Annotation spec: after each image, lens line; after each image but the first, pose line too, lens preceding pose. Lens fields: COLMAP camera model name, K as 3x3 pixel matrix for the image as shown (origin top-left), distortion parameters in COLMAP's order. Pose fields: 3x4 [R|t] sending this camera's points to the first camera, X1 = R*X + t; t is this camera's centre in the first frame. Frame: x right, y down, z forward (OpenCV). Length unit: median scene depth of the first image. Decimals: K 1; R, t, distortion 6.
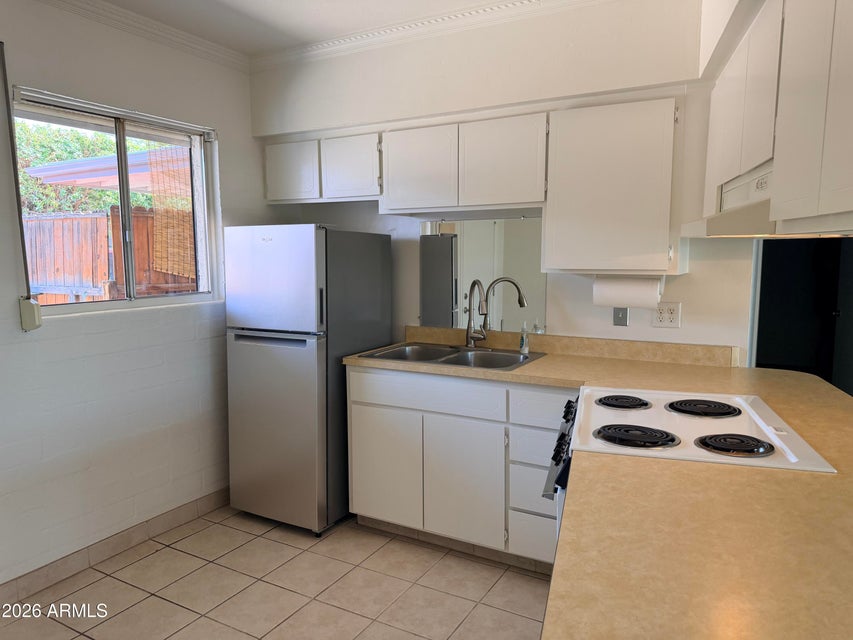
lens RADIAL K [[604.3, 0, 426.9], [0, 604.3, 326.8], [0, 0, 1]] dist [0.179553, -0.329305]
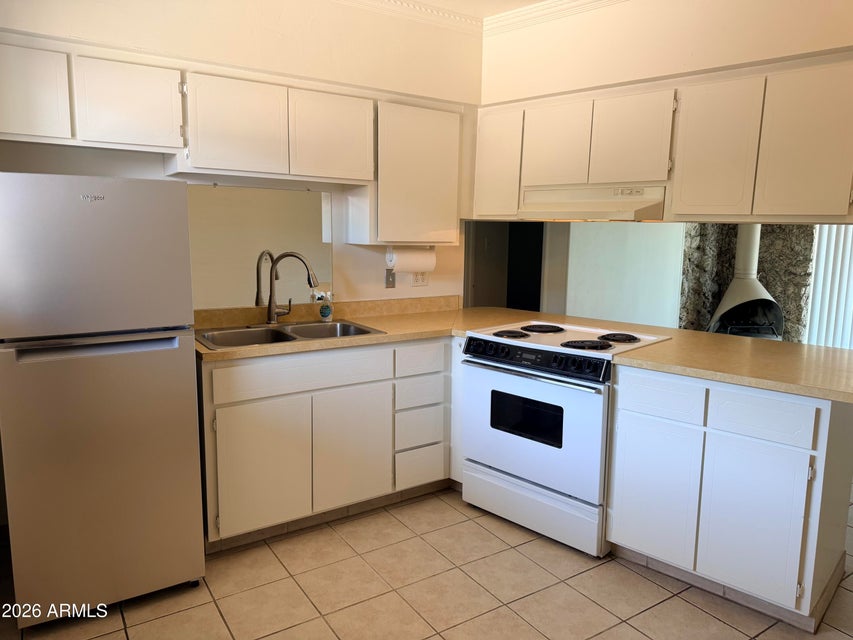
lens RADIAL K [[608.5, 0, 421.7], [0, 608.5, 317.8], [0, 0, 1]] dist [0.145722, -0.181026]
pose [[0.458242, -0.115674, 0.881268, -0.760135], [0.090148, 0.992431, 0.083390, -0.039507], [-0.884244, 0.041231, 0.465202, 0.394072]]
